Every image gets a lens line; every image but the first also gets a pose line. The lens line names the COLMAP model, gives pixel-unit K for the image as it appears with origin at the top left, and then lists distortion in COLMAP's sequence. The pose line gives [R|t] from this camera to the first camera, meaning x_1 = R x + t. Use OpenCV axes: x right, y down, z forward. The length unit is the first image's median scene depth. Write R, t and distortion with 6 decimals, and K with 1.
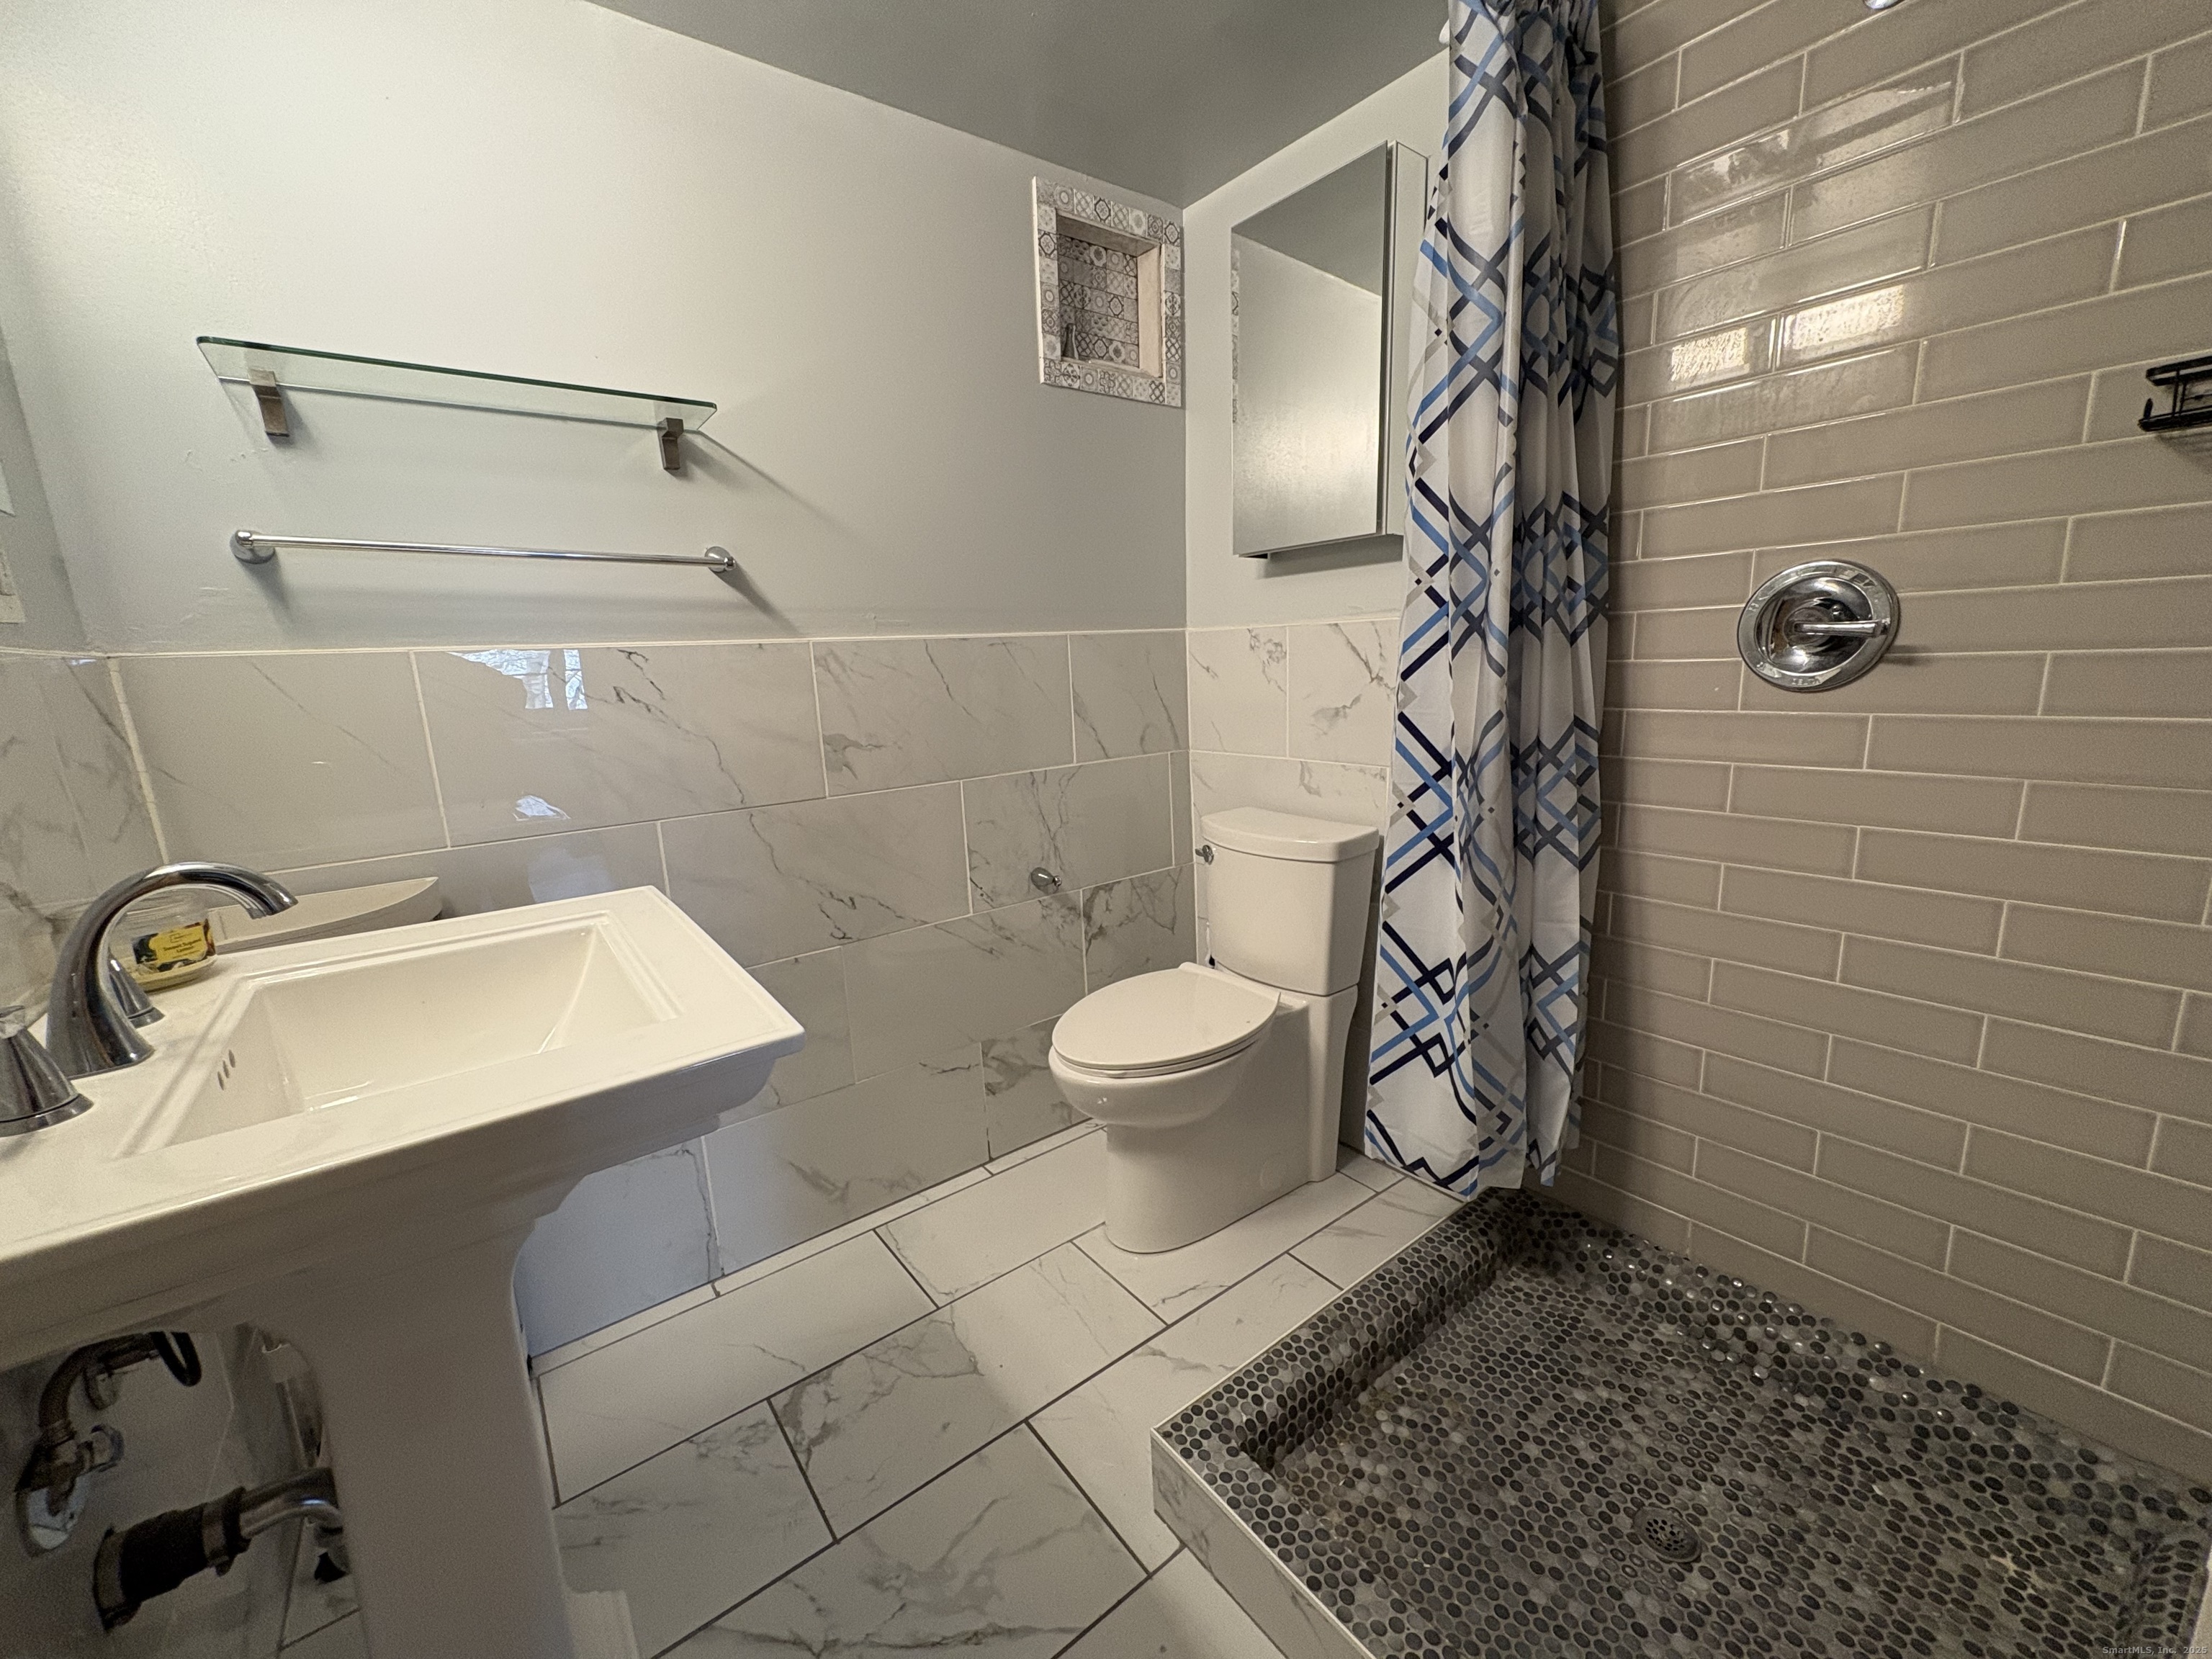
lens RADIAL K [[882.1, 0, 1105.6], [0, 882.1, 830.6], [0, 0, 1]] dist [-0.000415, -0.000026]
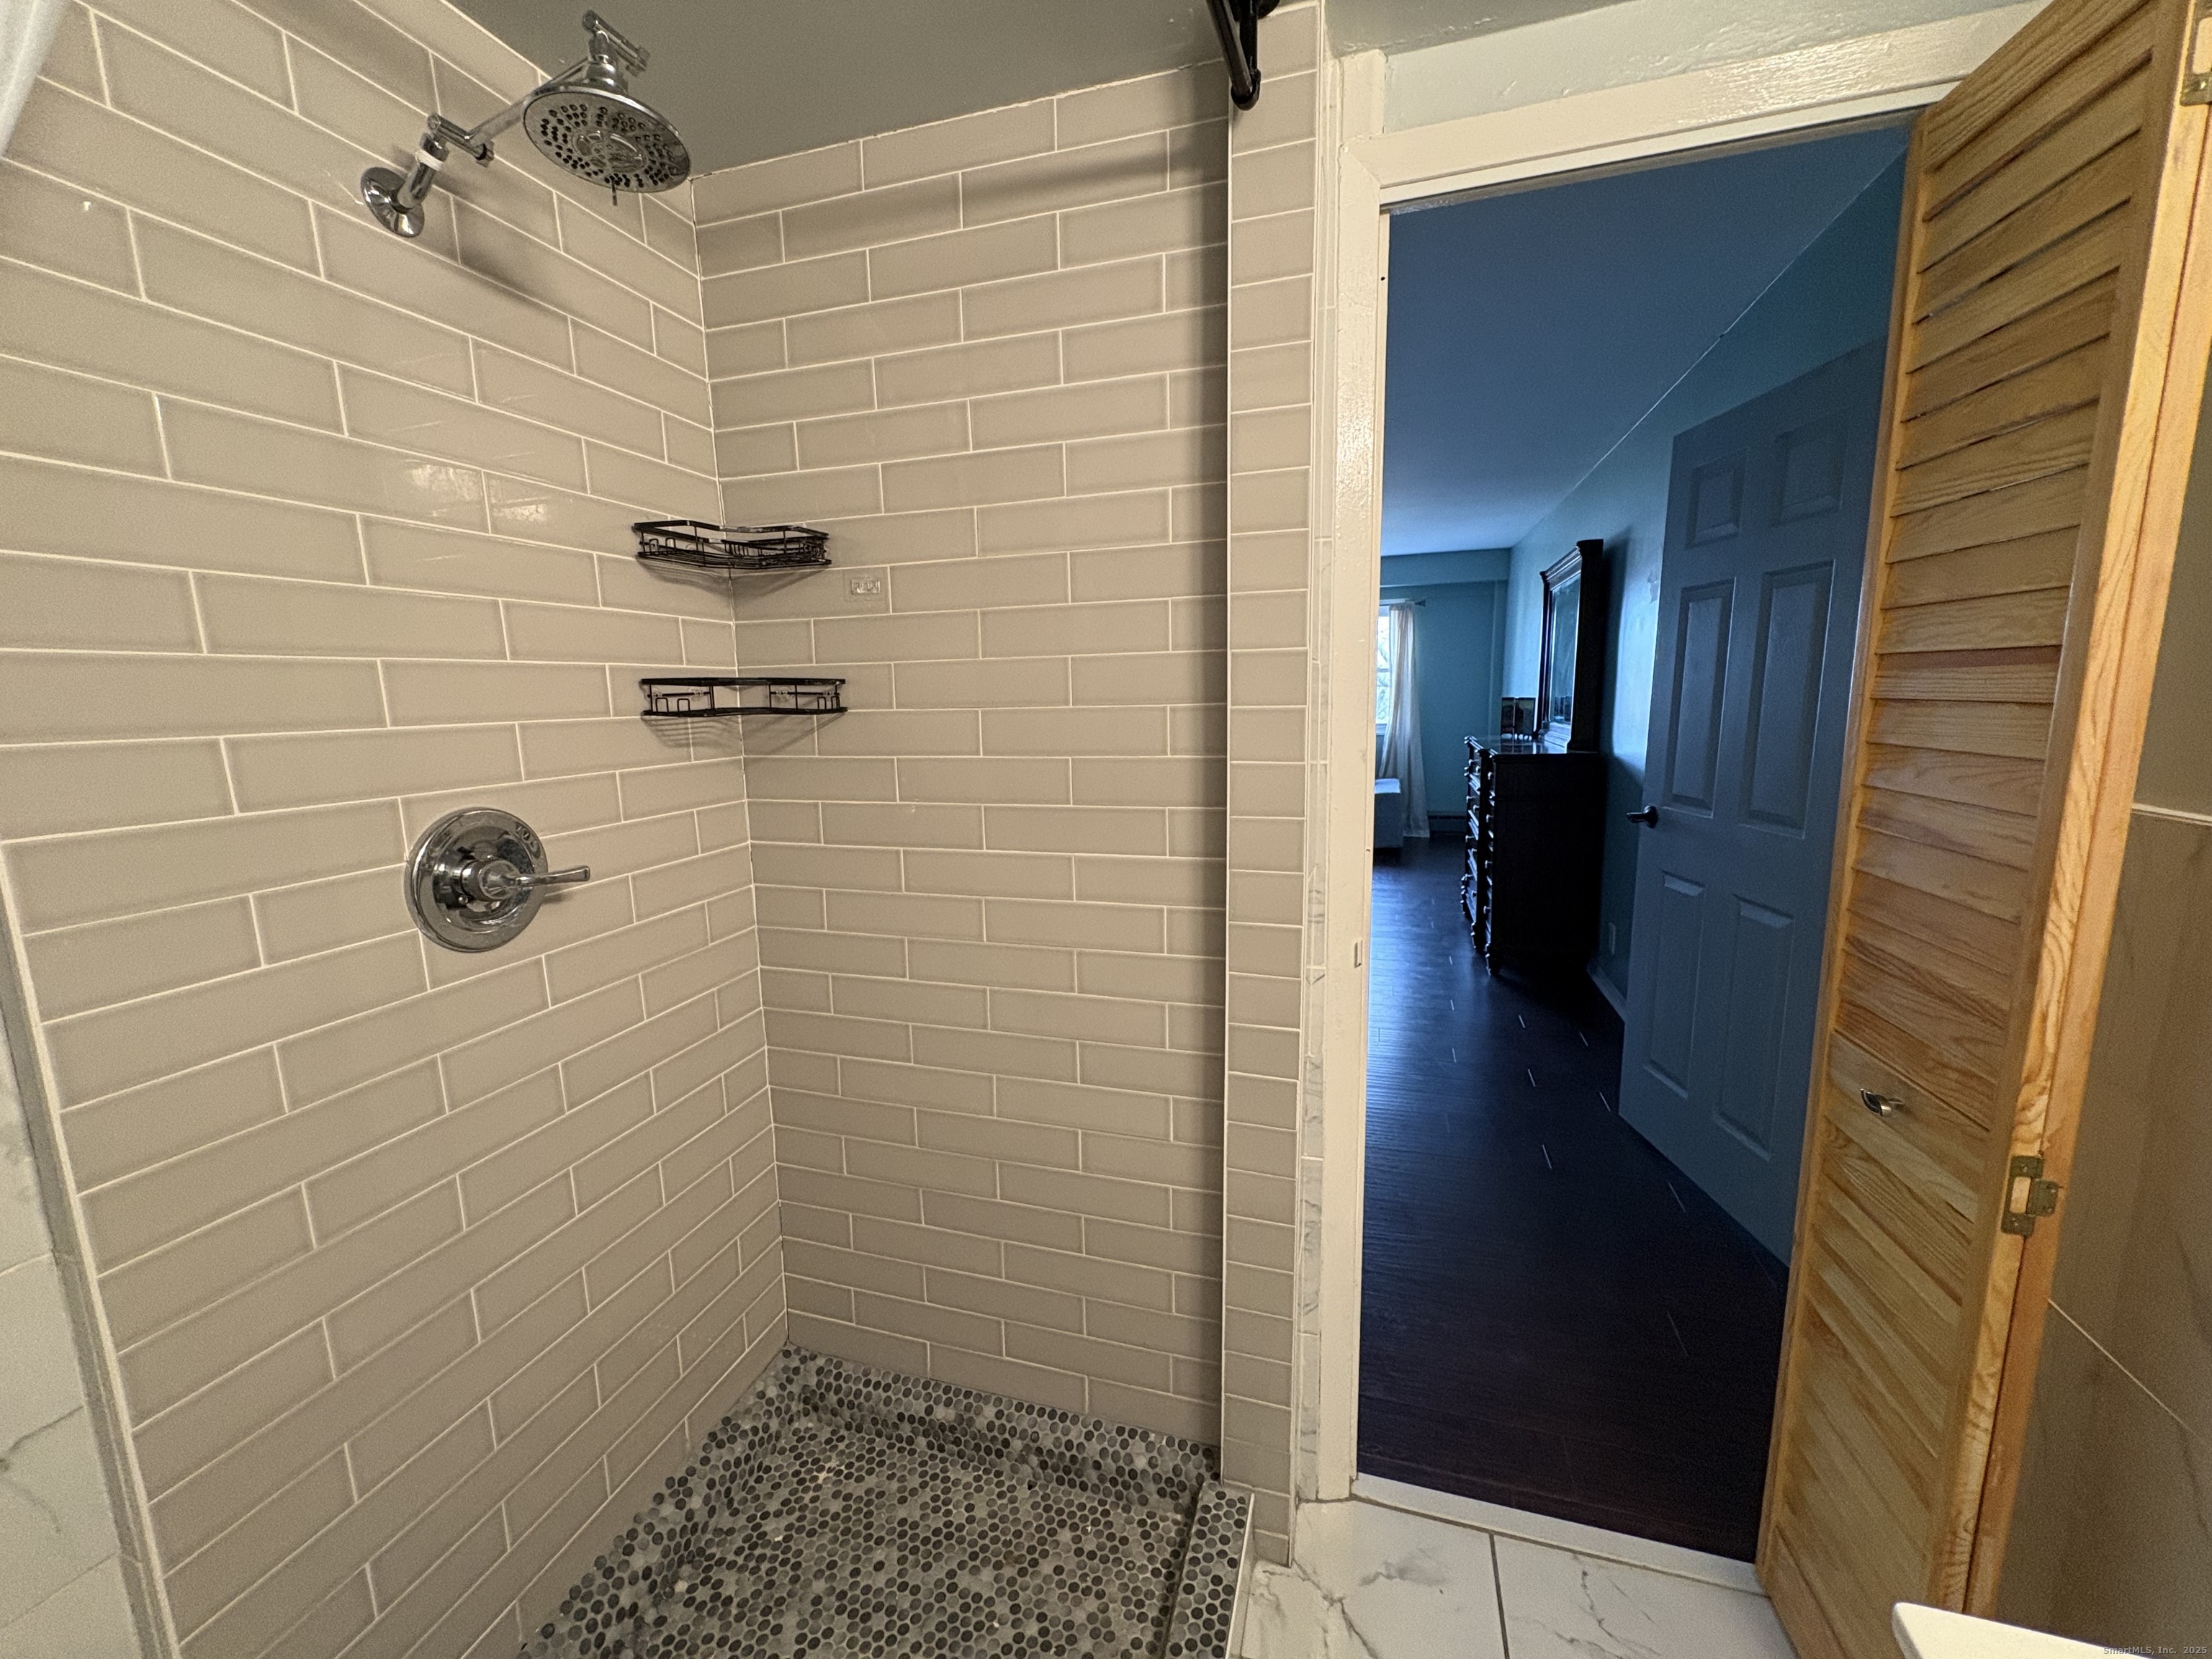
lens RADIAL K [[882.1, 0, 1100.7], [0, 882.1, 833.8], [0, 0, 1]] dist [-0.000415, -0.000026]
pose [[-0.582673, -0.078013, 0.808954, -0.285059], [0.197155, 0.952080, 0.233823, -0.365459], [-0.788430, 0.295732, -0.539371, 0.988243]]
